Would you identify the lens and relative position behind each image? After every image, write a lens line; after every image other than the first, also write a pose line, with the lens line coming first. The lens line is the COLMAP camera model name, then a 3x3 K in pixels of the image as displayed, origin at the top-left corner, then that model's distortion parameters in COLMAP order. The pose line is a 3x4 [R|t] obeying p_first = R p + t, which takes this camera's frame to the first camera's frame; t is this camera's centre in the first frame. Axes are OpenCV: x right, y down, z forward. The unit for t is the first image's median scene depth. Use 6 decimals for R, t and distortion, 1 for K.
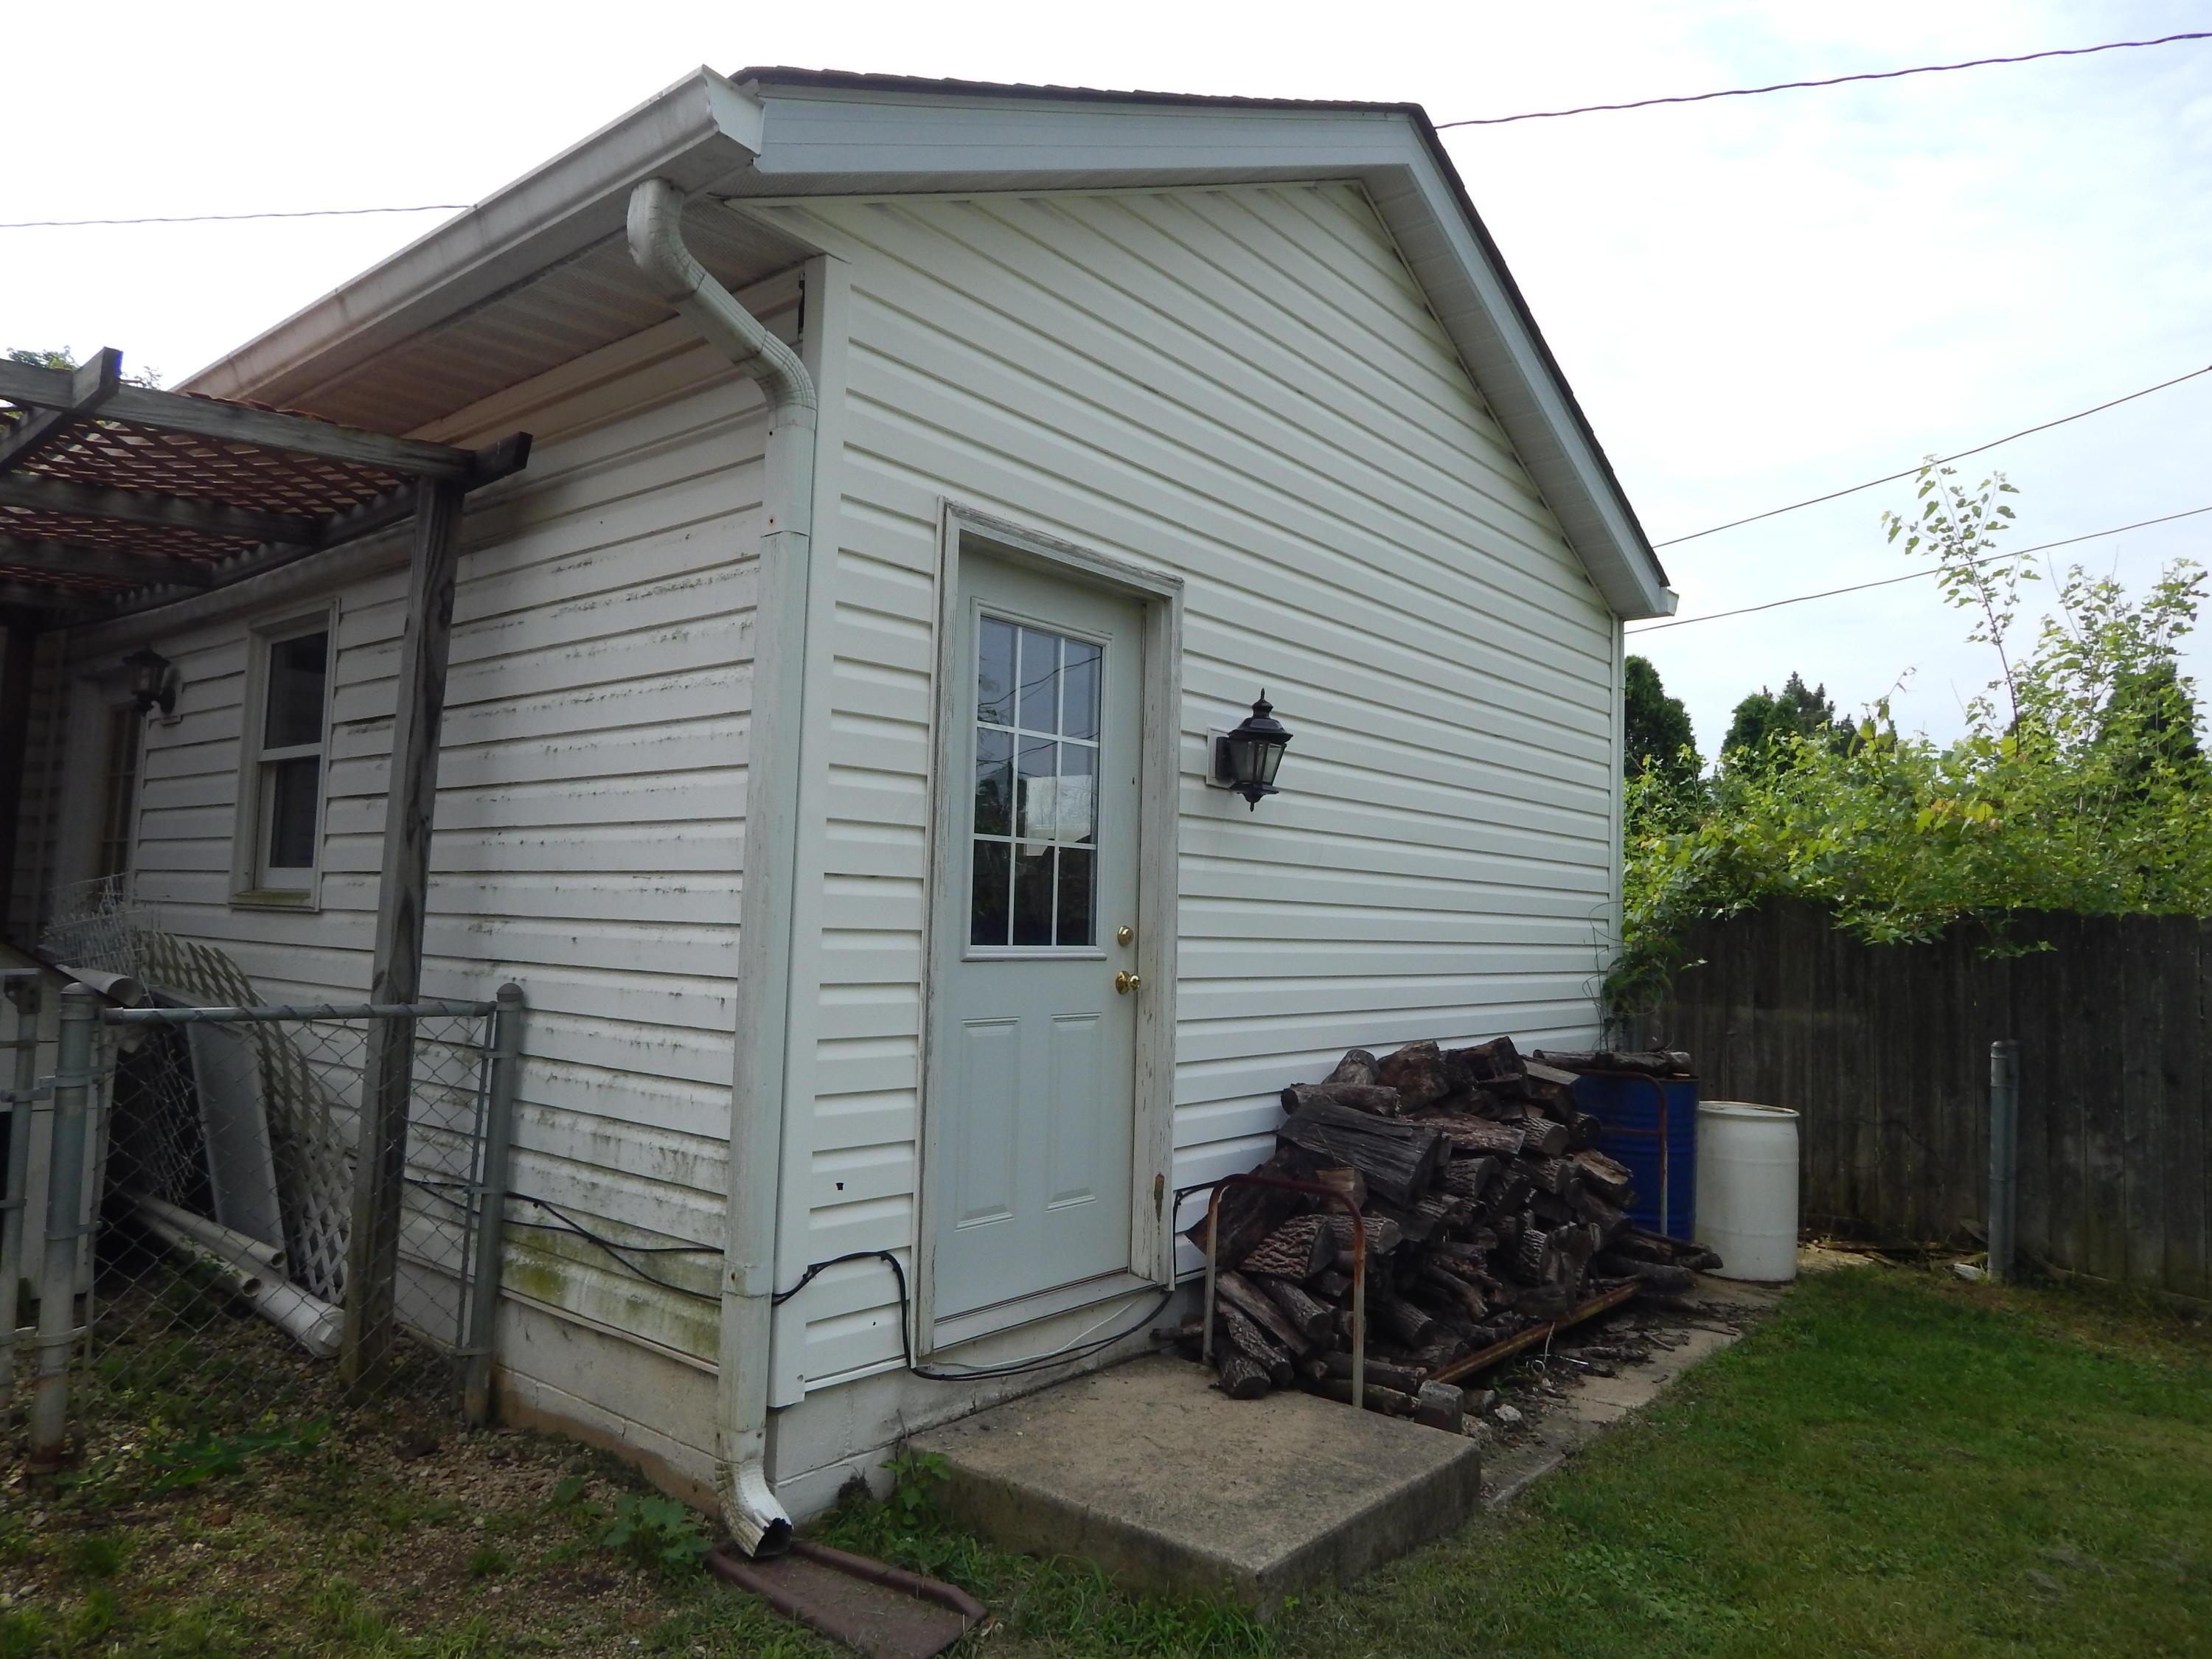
lens RADIAL K [[1442.4, 0, 1106.0], [0, 1442.4, 829.5], [0, 0, 1]] dist [0.001244, 0.000104]
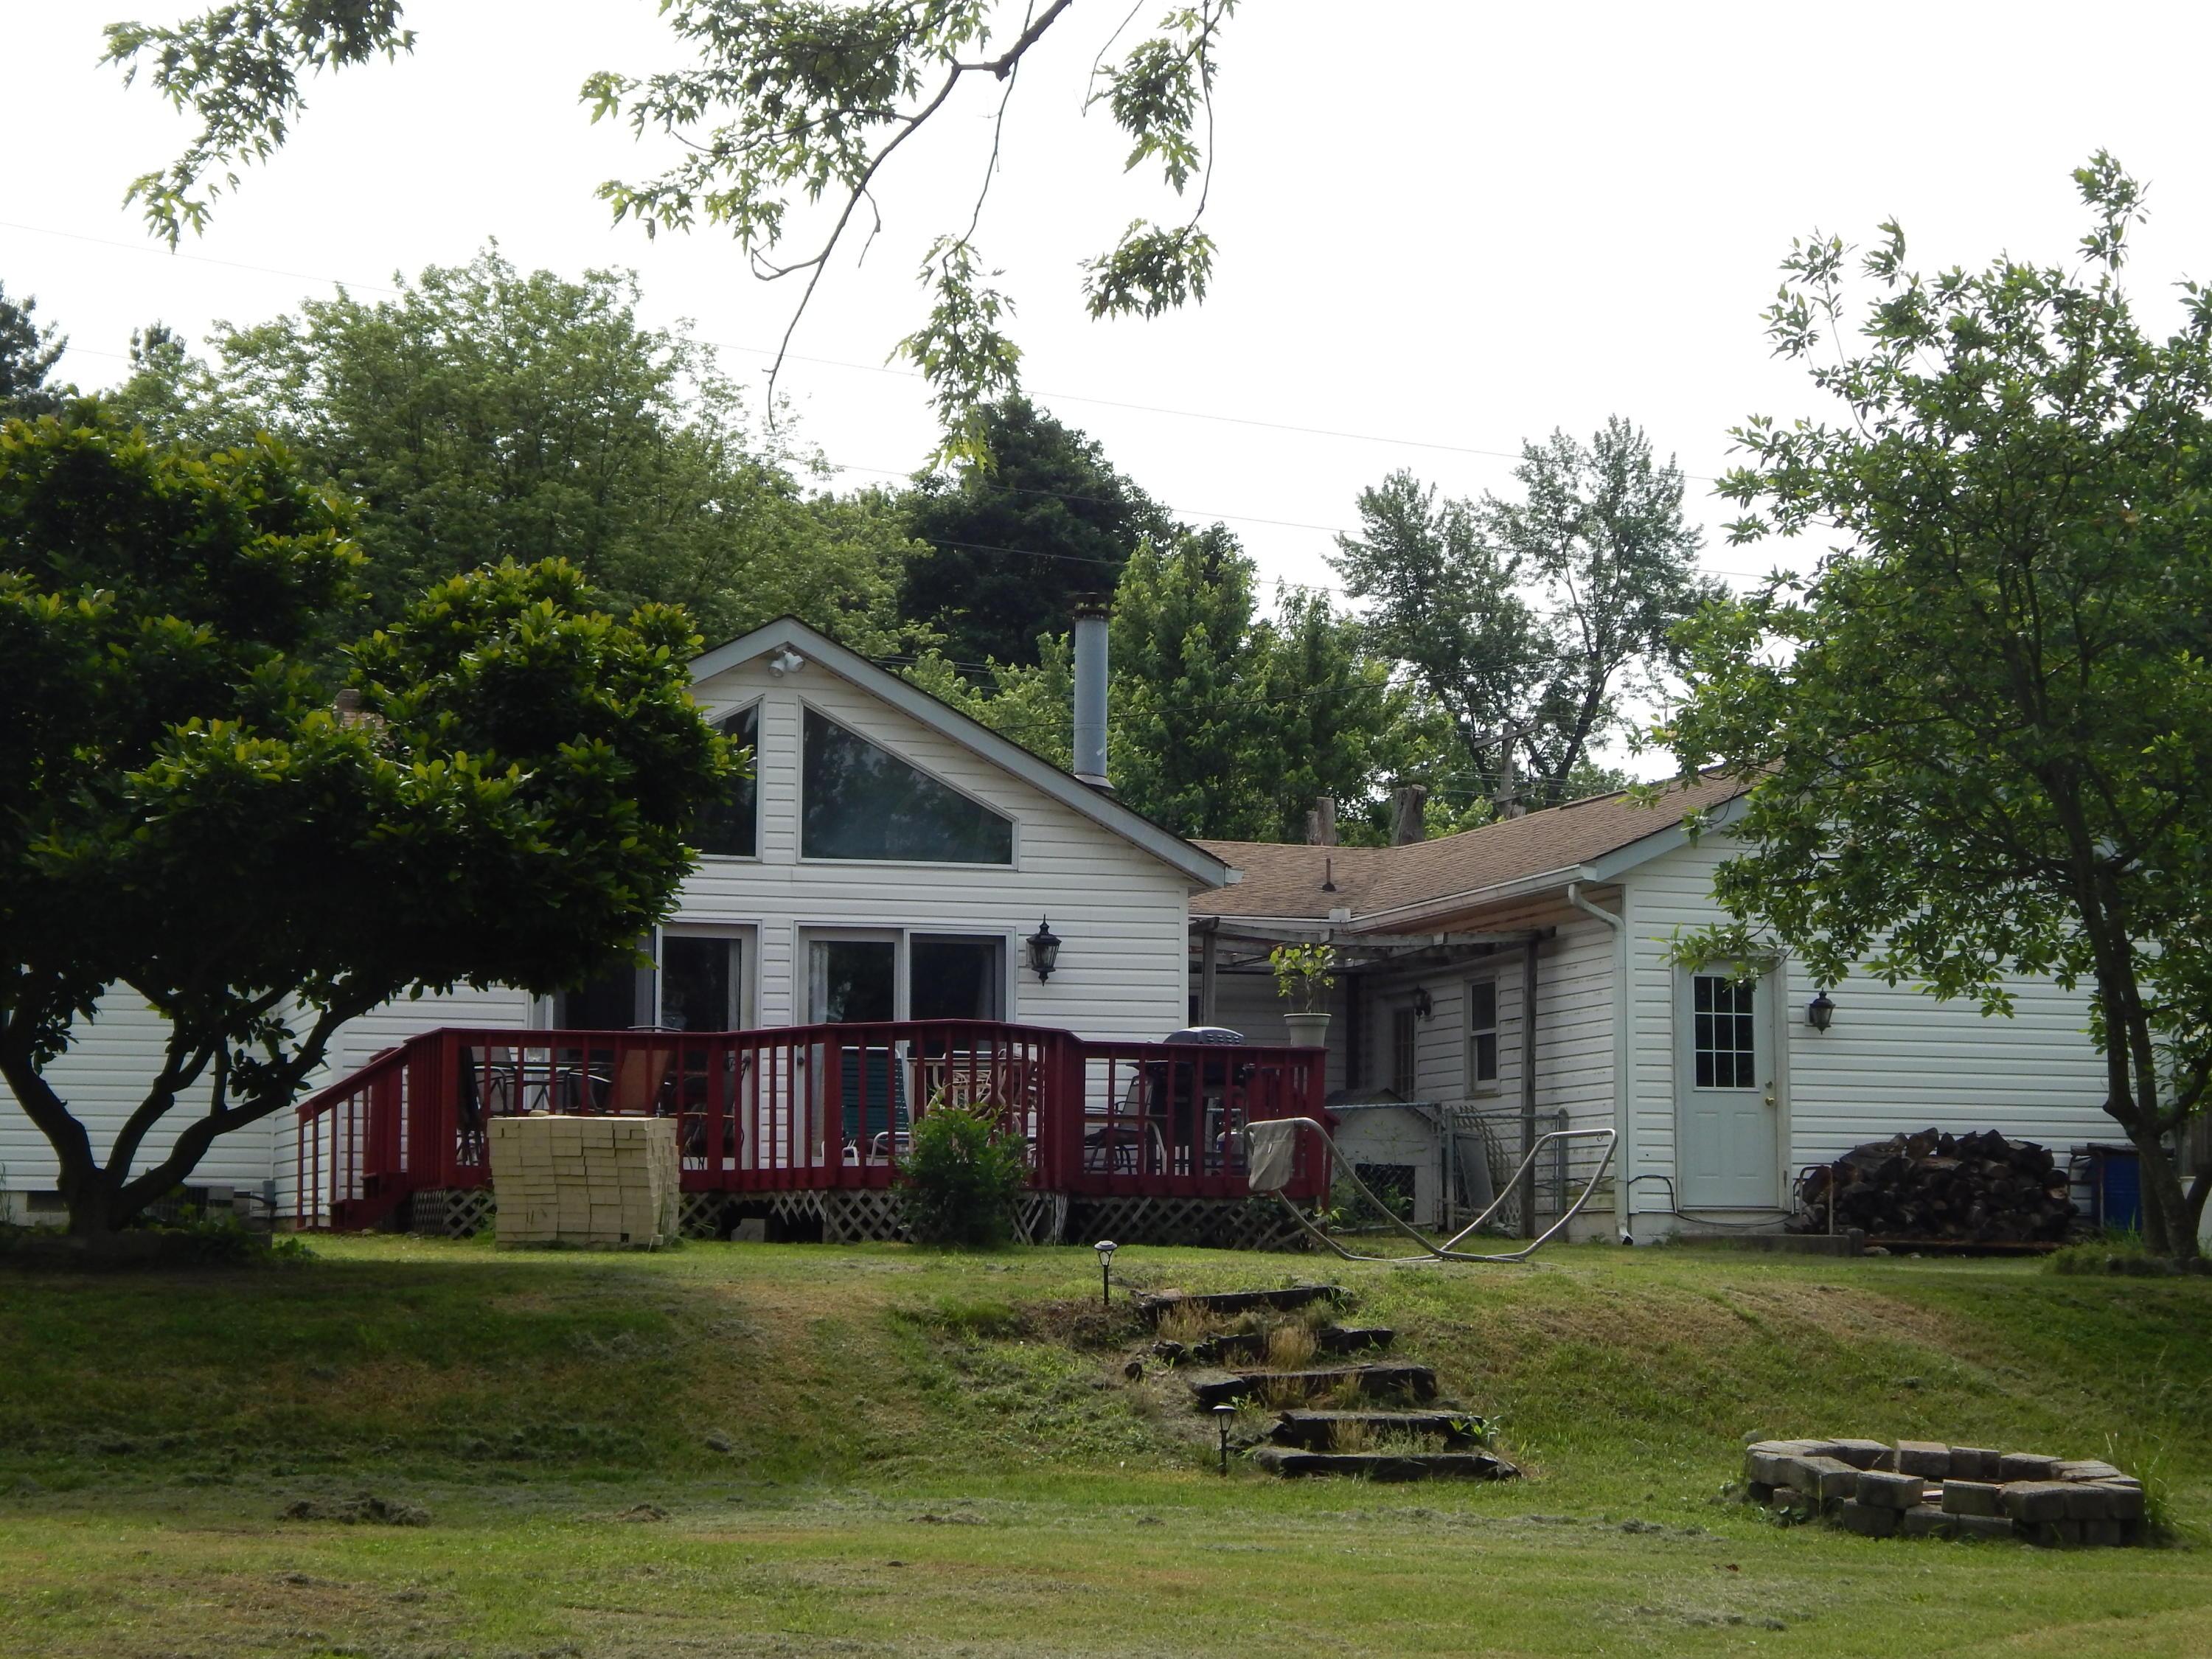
lens RADIAL K [[3916.4, 0, 1106.0], [0, 3916.4, 829.5], [0, 0, 1]] dist [-0.002233, -0.002943]
pose [[0.842110, -0.090494, -0.531659, 2.938503], [0.058701, 0.995345, -0.076440, 0.088422], [0.536101, 0.033162, 0.843502, -5.929388]]
